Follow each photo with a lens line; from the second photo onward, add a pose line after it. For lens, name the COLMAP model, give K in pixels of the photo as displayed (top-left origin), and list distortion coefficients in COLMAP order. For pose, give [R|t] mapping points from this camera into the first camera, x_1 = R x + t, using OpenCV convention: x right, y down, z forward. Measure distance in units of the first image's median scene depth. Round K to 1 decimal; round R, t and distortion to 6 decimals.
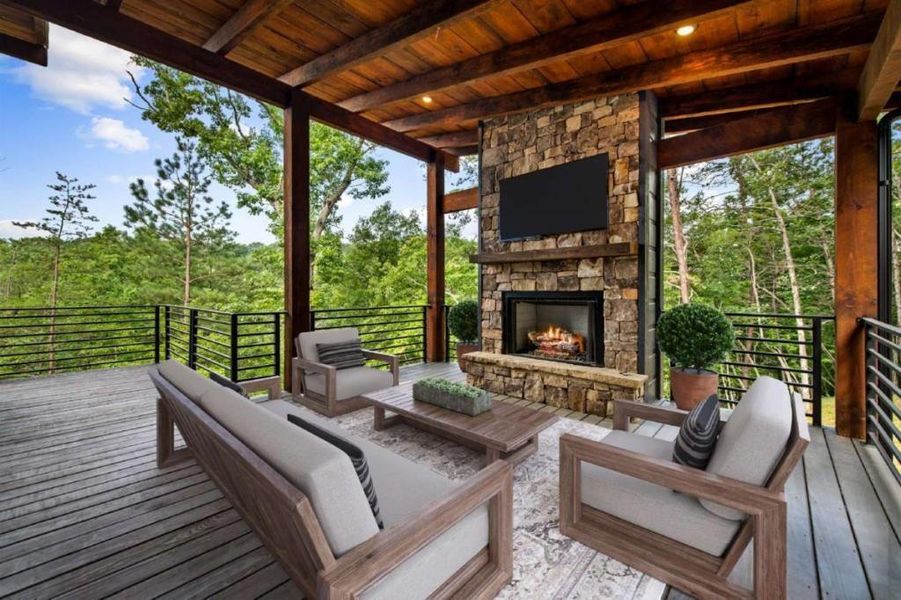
lens RADIAL K [[355.6, 0, 455.3], [0, 355.6, 292.5], [0, 0, 1]] dist [-0.000422, -0.000186]
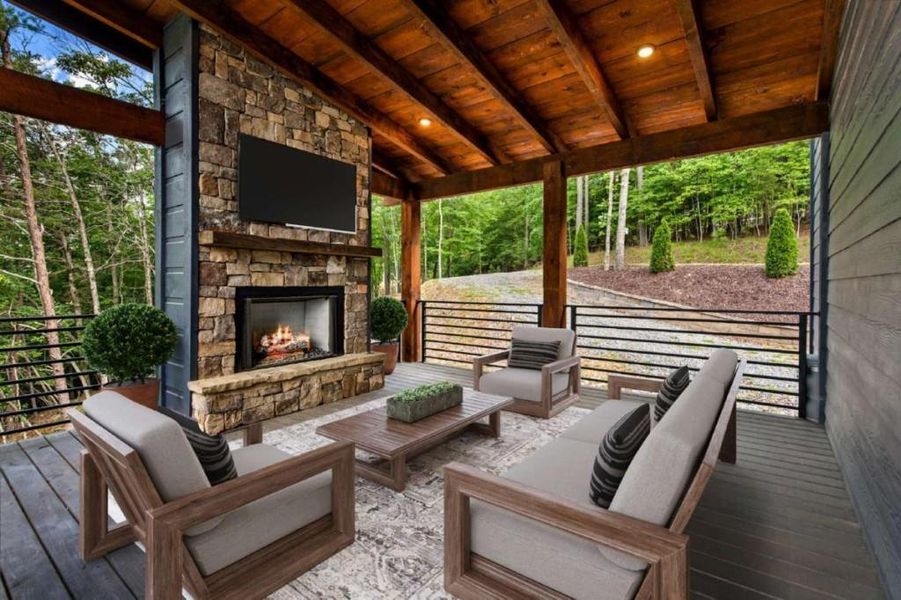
lens RADIAL K [[415.4, 0, 457.8], [0, 415.4, 291.8], [0, 0, 1]] dist [-0.005391, 0.002183]
pose [[-0.082917, -0.013570, 0.996464, -0.844357], [0.003074, 0.999899, 0.013873, -0.004082], [-0.996552, 0.004213, -0.082867, 0.694991]]
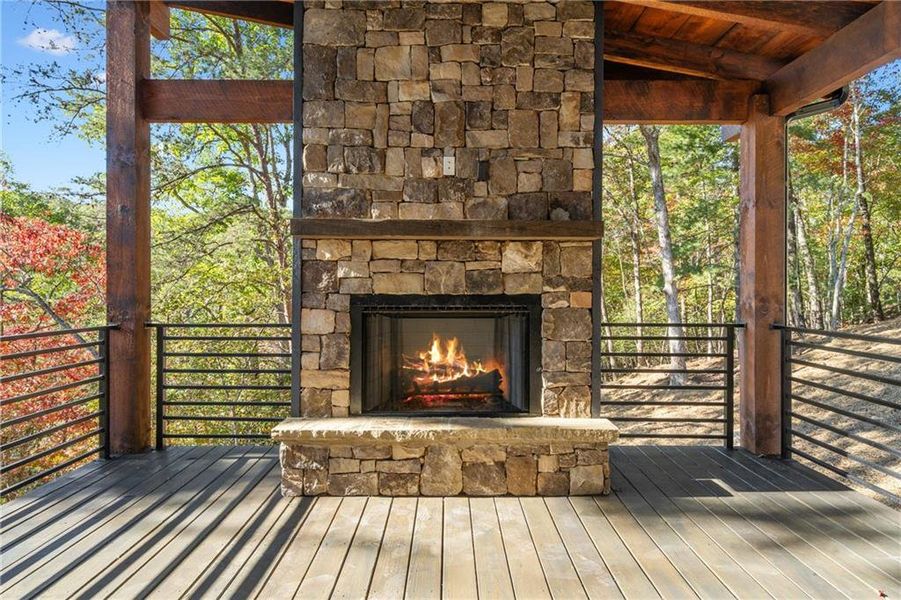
lens RADIAL K [[546.5, 0, 448.7], [0, 546.5, 296.0], [0, 0, 1]] dist [0.002190, -0.002430]
pose [[0.745276, 0.007250, 0.666717, -0.324935], [-0.001052, 0.999952, -0.009697, 0.006723], [-0.666756, 0.006526, 0.745248, 0.356805]]
